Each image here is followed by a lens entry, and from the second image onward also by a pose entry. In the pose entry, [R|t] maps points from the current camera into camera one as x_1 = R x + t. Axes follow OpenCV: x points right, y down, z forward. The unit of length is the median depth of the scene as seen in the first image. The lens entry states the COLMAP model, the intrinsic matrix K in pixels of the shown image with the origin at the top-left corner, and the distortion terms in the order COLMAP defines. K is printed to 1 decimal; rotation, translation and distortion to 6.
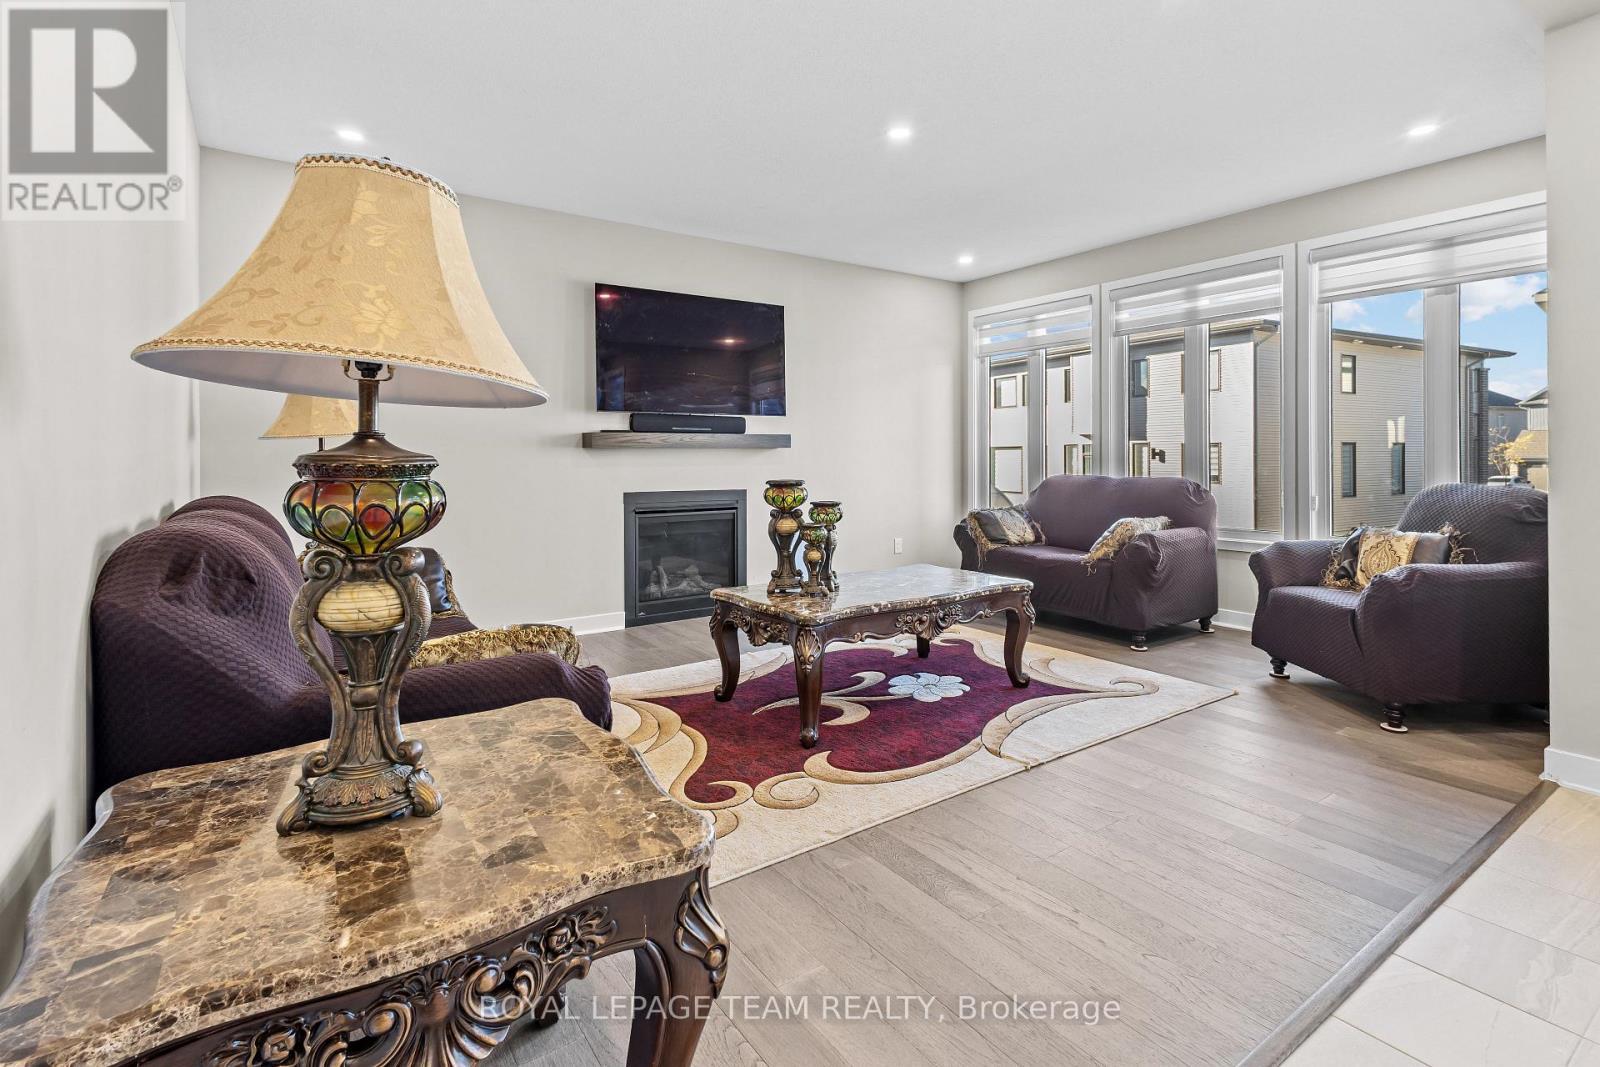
lens RADIAL K [[747.1, 0, 800.5], [0, 747.1, 456.8], [0, 0, 1]] dist [0.004345, 0.000818]
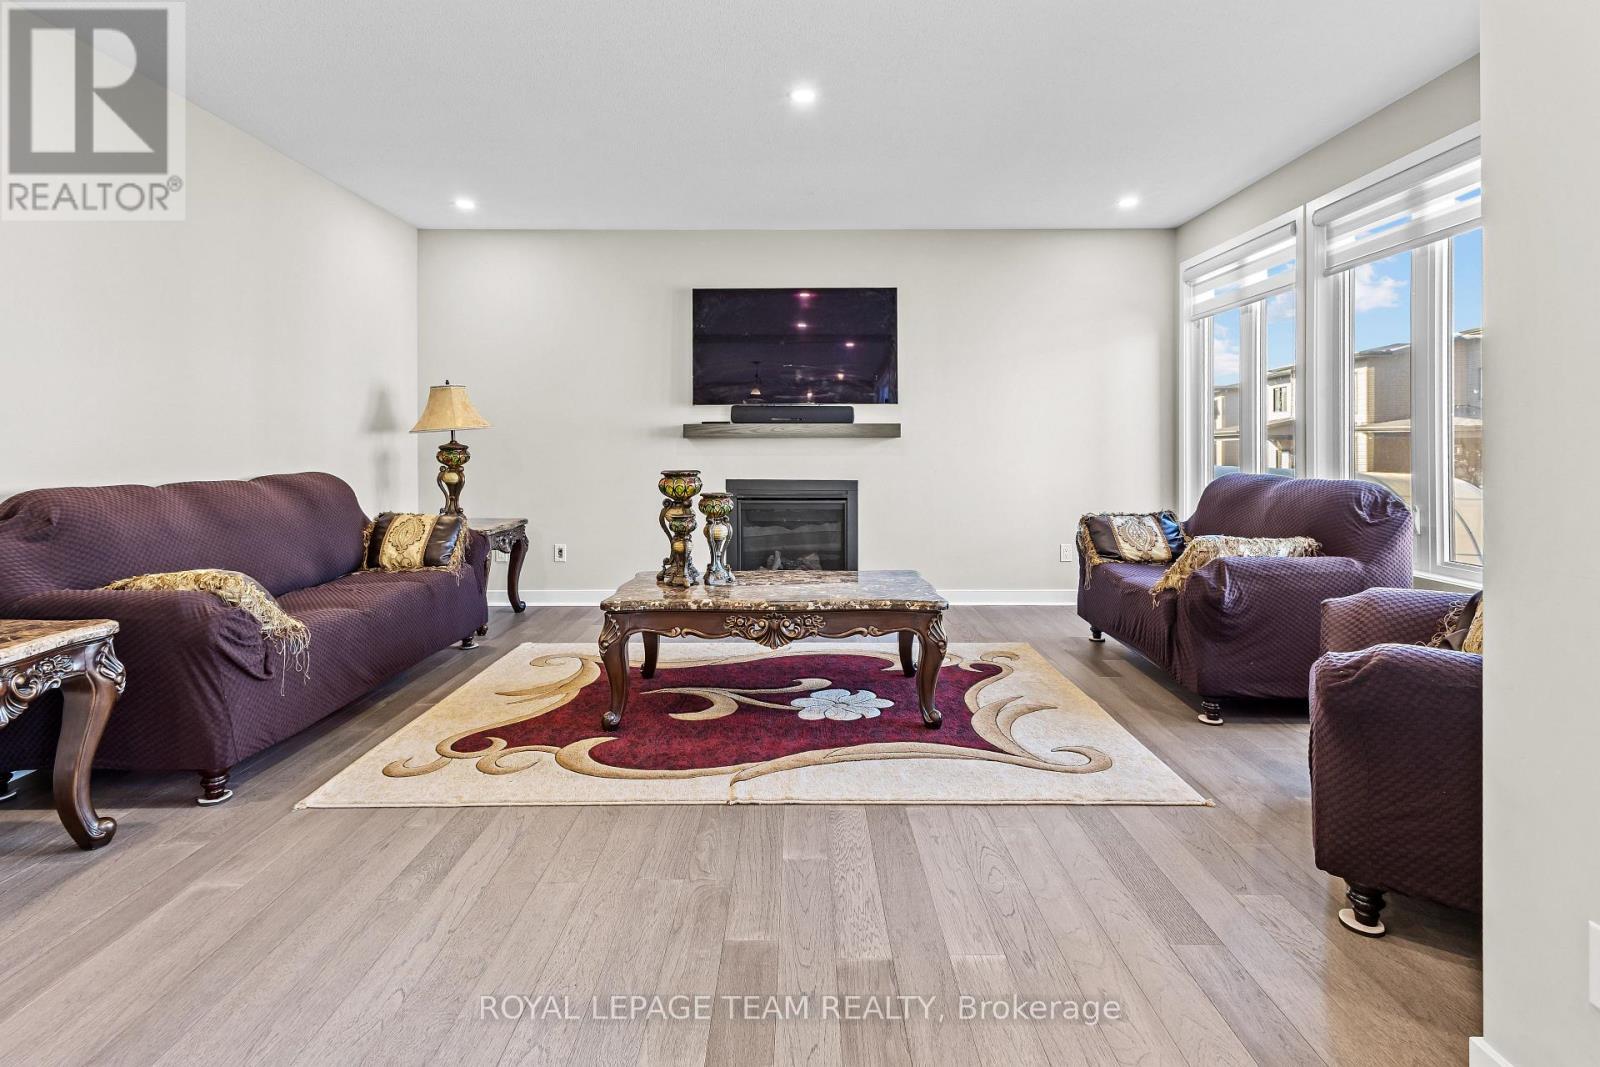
lens RADIAL K [[747.1, 0, 807.5], [0, 747.1, 446.4], [0, 0, 1]] dist [0.004345, 0.000818]
pose [[0.827876, 0.004255, -0.560895, 0.463068], [-0.003451, 0.999991, 0.002493, -0.002985], [0.560901, -0.000129, 0.827883, 0.171902]]
